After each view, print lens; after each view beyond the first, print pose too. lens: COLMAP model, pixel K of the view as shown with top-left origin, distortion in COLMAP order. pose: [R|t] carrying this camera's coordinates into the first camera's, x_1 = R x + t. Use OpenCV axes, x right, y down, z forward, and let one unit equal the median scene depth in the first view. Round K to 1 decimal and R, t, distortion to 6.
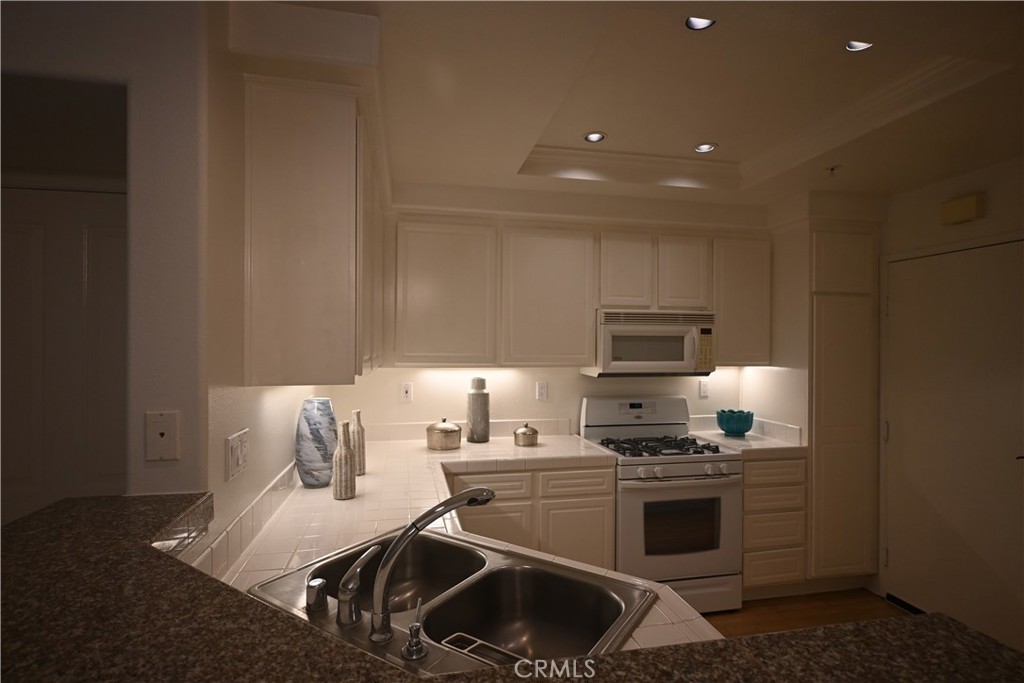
lens RADIAL K [[503.1, 0, 511.0], [0, 503.1, 343.5], [0, 0, 1]] dist [-0.003839, 0.001159]
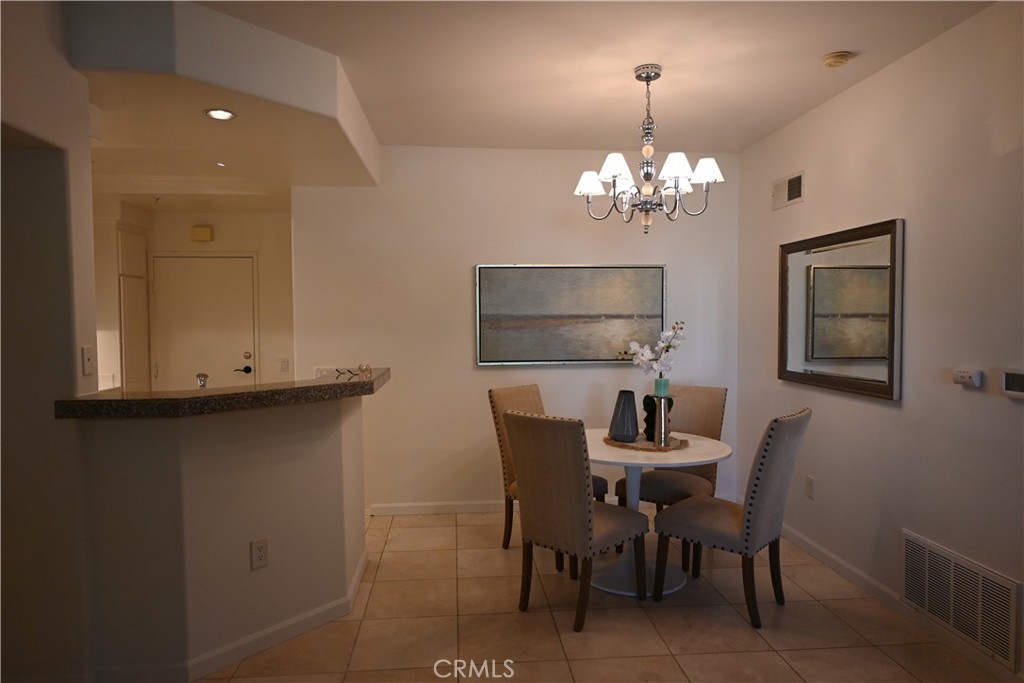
lens RADIAL K [[650.1, 0, 512.0], [0, 650.1, 341.5], [0, 0, 1]] dist [0.000127, -0.000374]
pose [[0.115920, -0.041879, 0.992375, -1.017437], [0.002234, 0.999119, 0.041902, 0.009543], [-0.993256, -0.002640, 0.115911, -0.264310]]
